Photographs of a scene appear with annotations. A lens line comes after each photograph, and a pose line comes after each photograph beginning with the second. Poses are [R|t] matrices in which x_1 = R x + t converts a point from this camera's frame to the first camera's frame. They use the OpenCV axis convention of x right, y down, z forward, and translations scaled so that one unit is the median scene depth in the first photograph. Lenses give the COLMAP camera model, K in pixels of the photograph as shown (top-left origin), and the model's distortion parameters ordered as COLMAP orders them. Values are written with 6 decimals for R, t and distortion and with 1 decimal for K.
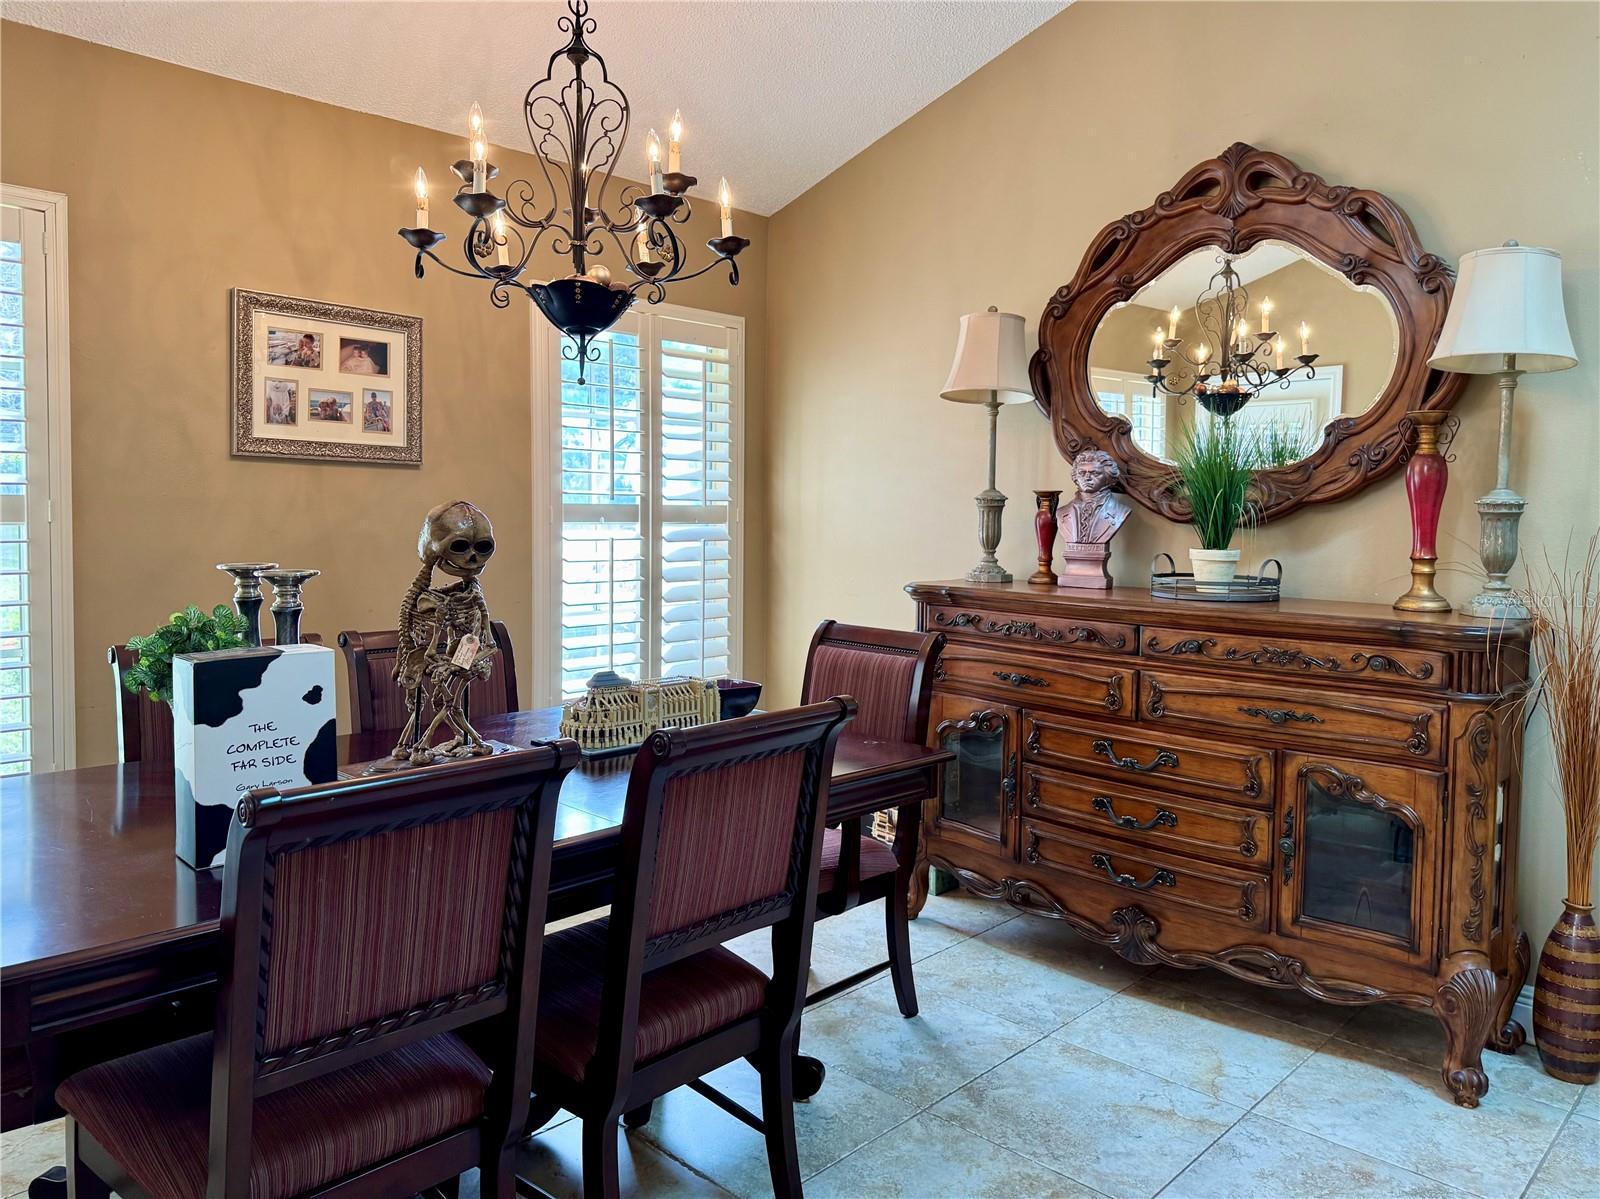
lens RADIAL K [[1128.6, 0, 791.6], [0, 1128.6, 553.5], [0, 0, 1]] dist [0.082036, -0.112207]
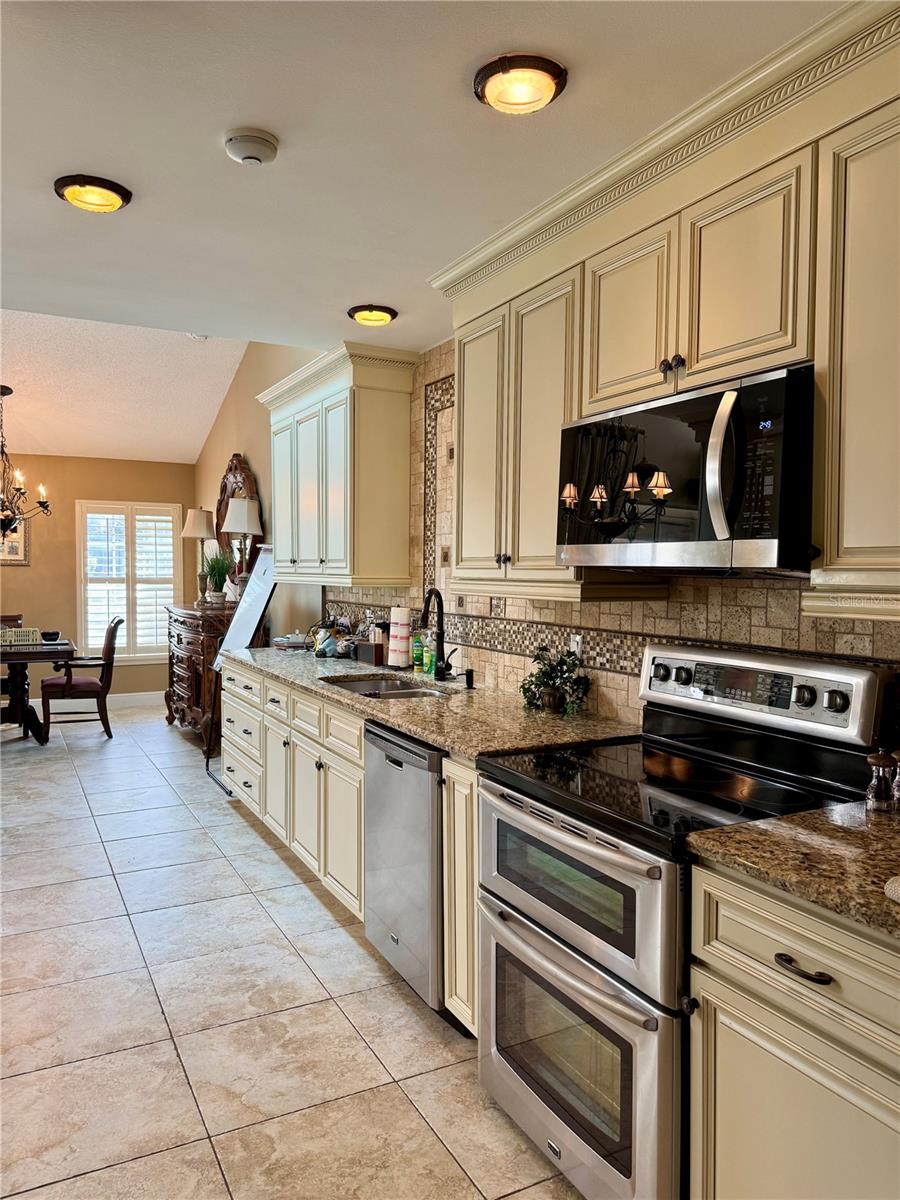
lens RADIAL K [[846.5, 0, 435.5], [0, 846.5, 591.1], [0, 0, 1]] dist [0.082036, -0.112207]
pose [[0.946201, 0.001209, -0.323577, 1.550182], [-0.009590, 0.999658, -0.024310, 0.039483], [0.323437, 0.026106, 0.945889, -0.865662]]
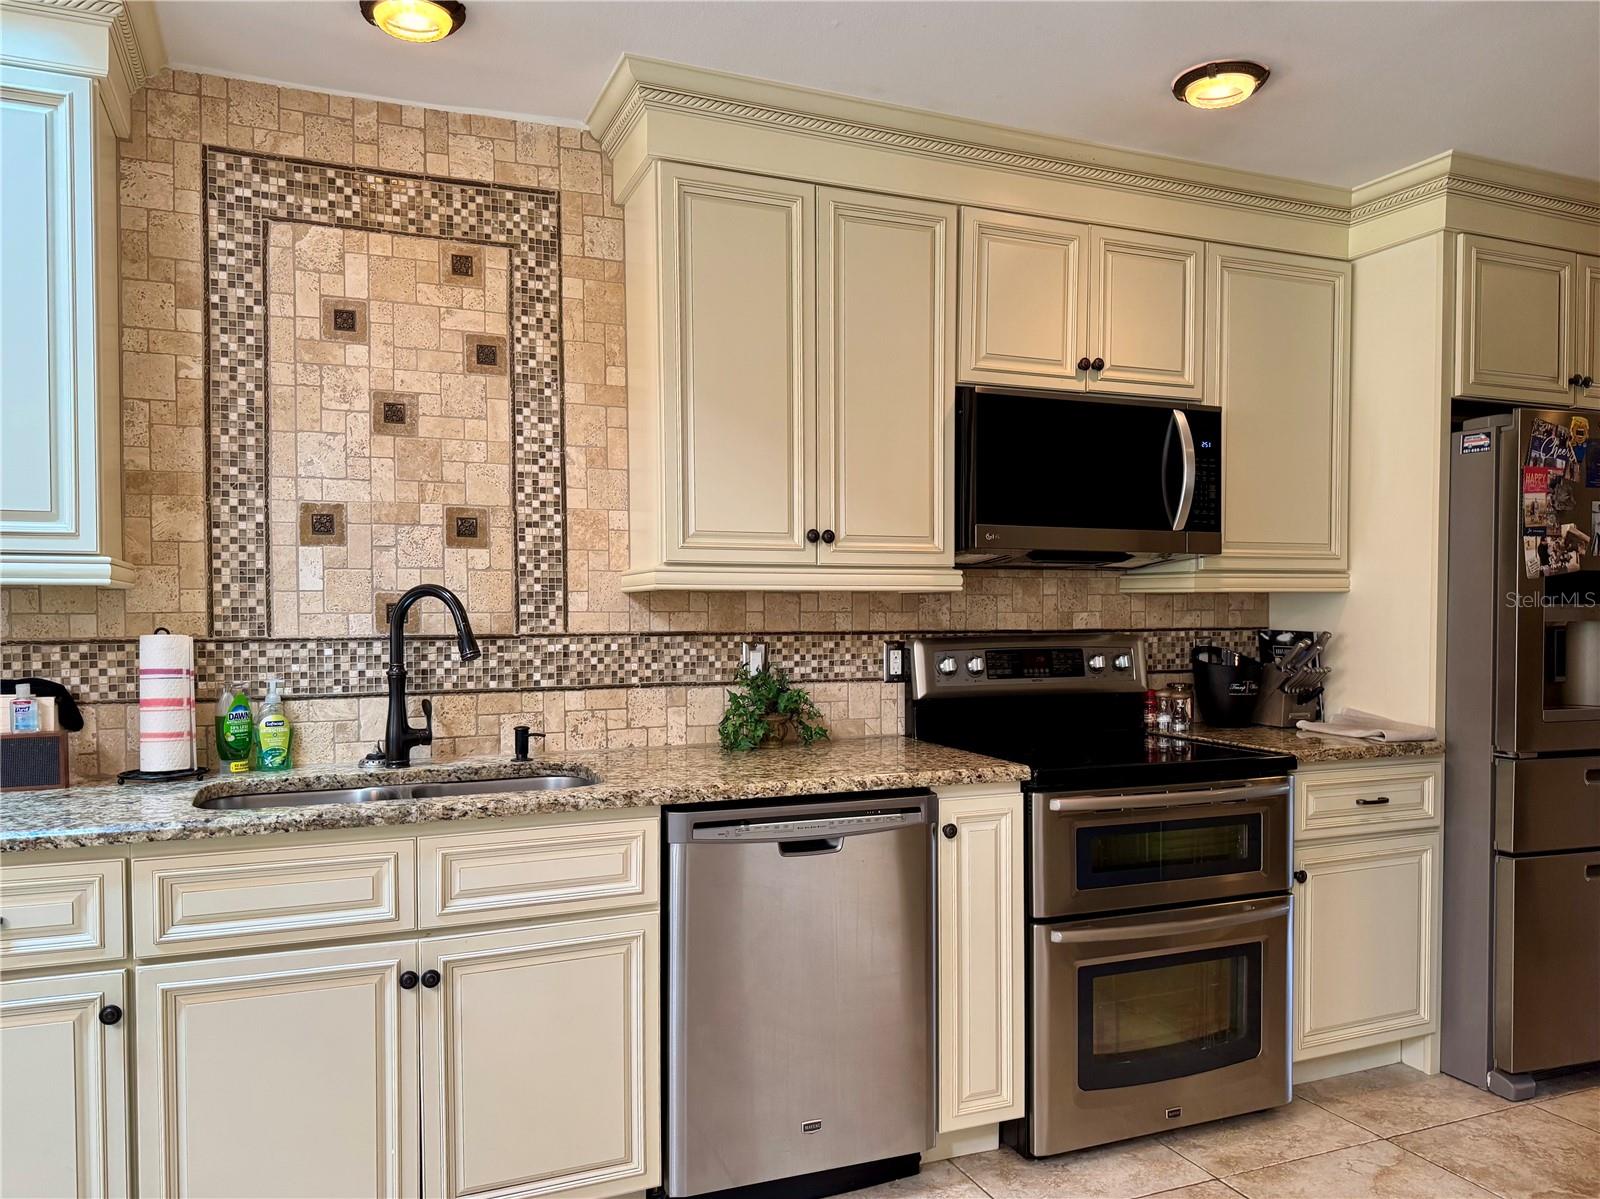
lens RADIAL K [[1128.6, 0, 792.2], [0, 1128.6, 646.6], [0, 0, 1]] dist [0.082036, -0.112207]
pose [[0.395941, -0.043532, 0.917244, 0.595719], [0.052928, 0.998297, 0.024532, 0.044338], [-0.916749, 0.038835, 0.397570, -0.360427]]
